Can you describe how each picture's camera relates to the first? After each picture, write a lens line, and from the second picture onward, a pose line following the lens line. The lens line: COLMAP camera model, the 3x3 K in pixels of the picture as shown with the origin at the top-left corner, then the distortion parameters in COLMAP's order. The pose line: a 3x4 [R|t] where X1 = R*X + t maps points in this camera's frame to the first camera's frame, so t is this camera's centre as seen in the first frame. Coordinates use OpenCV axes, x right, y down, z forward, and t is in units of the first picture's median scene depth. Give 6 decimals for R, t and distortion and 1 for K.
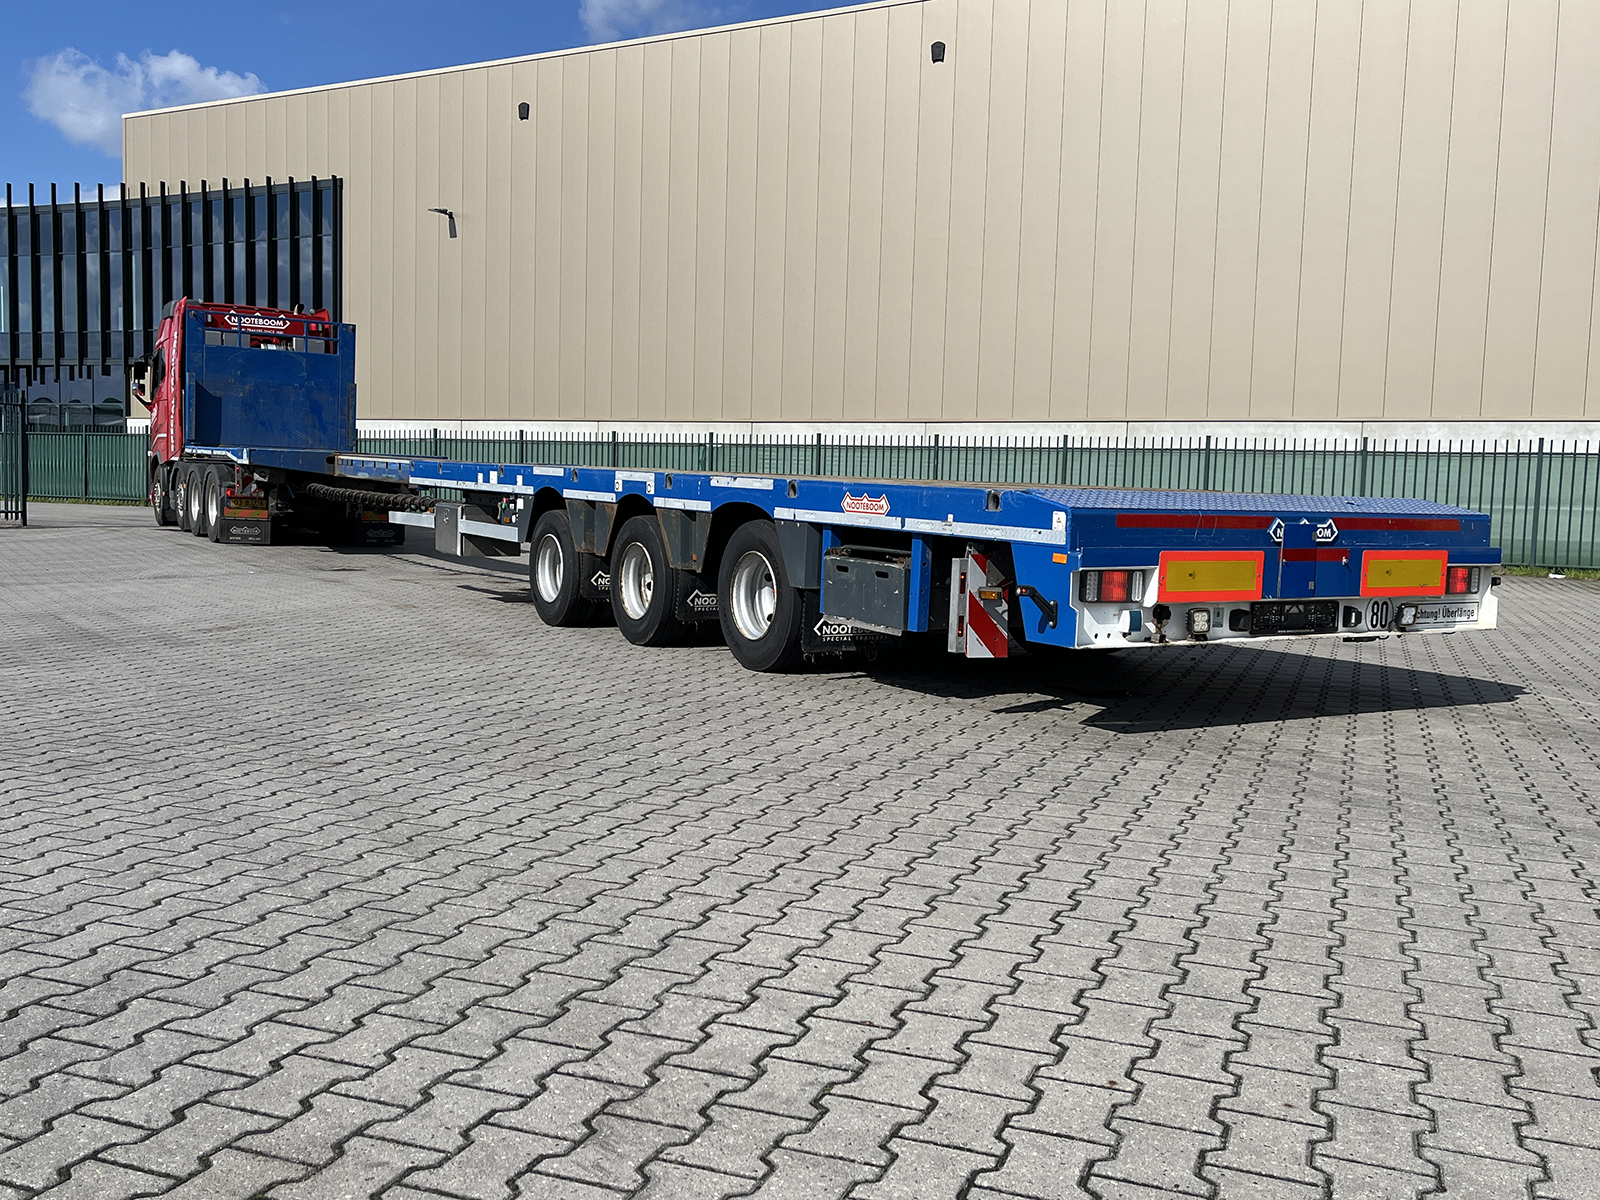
lens RADIAL K [[1439.9, 0, 800.0], [0, 1439.9, 600.0], [0, 0, 1]] dist [0.111834, -0.172903]
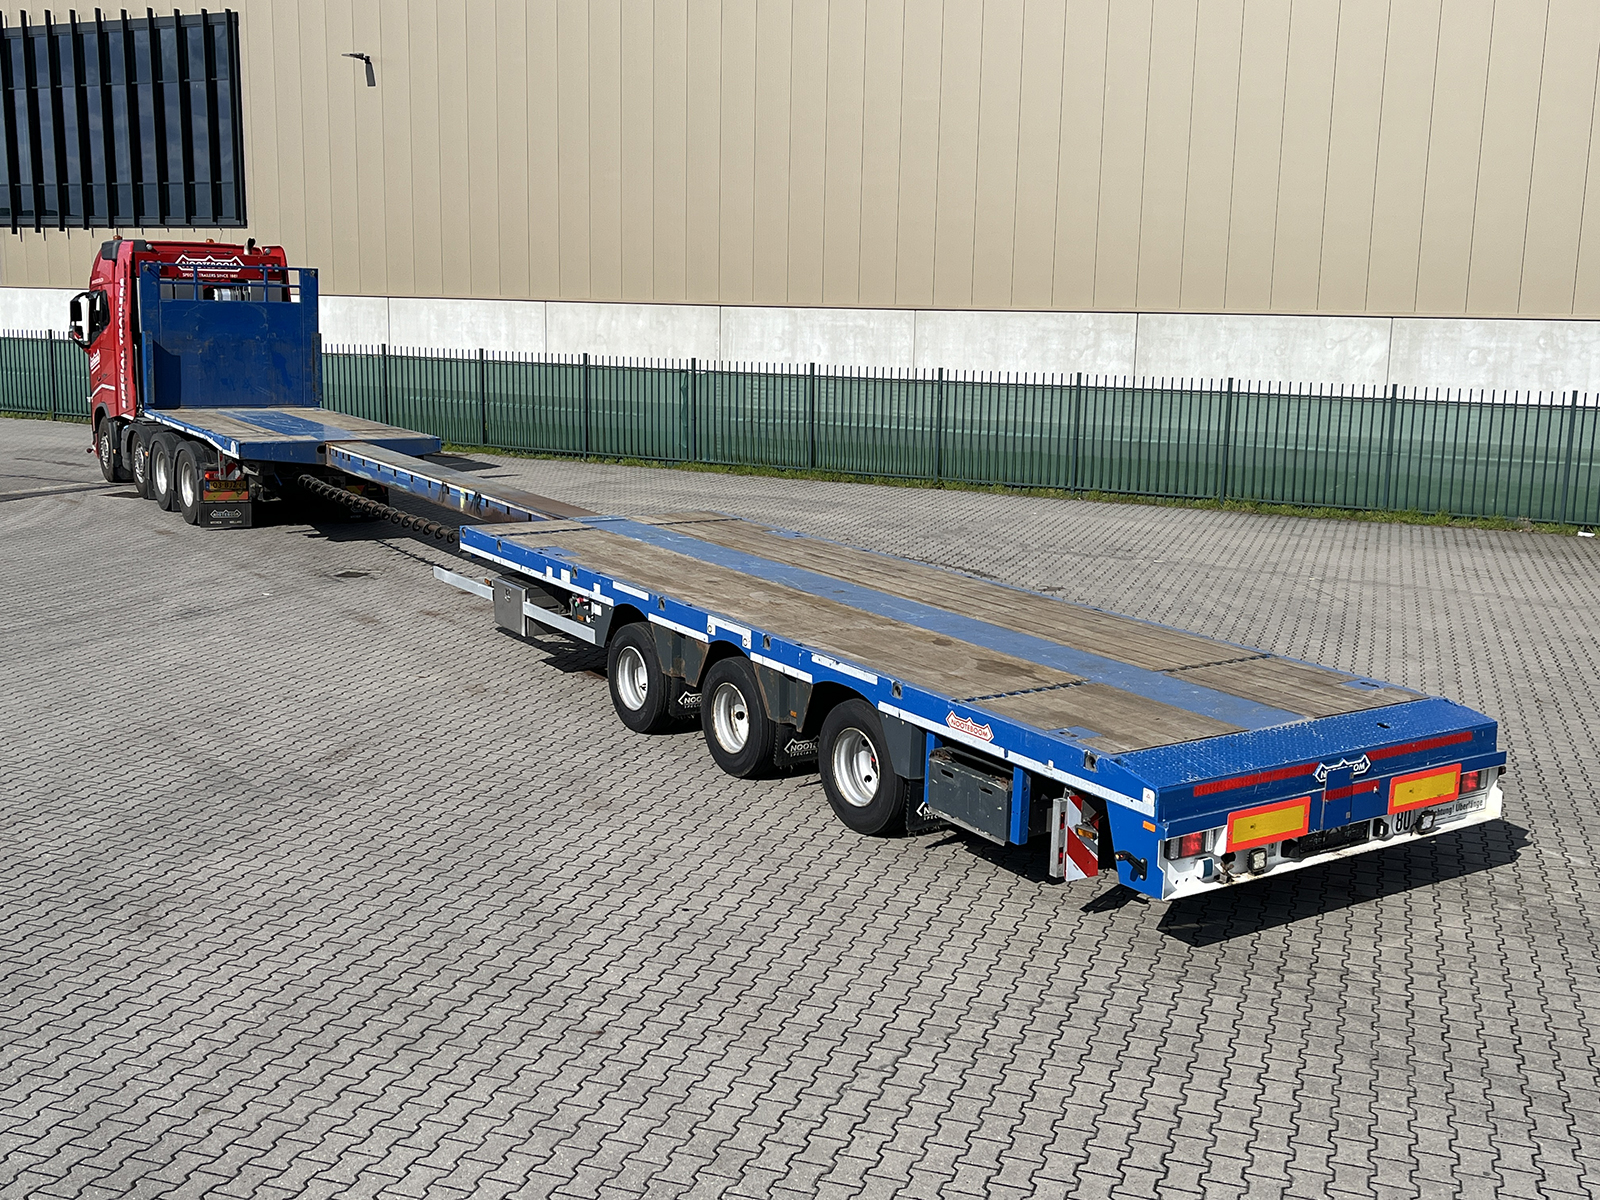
lens RADIAL K [[1658.7, 0, 800.0], [0, 1658.7, 600.0], [0, 0, 1]] dist [0.114784, -0.184259]
pose [[0.999365, -0.015110, 0.032282, -0.100464], [0.011753, 0.994740, 0.101754, -0.230272], [-0.033649, -0.101310, 0.994286, -0.241987]]
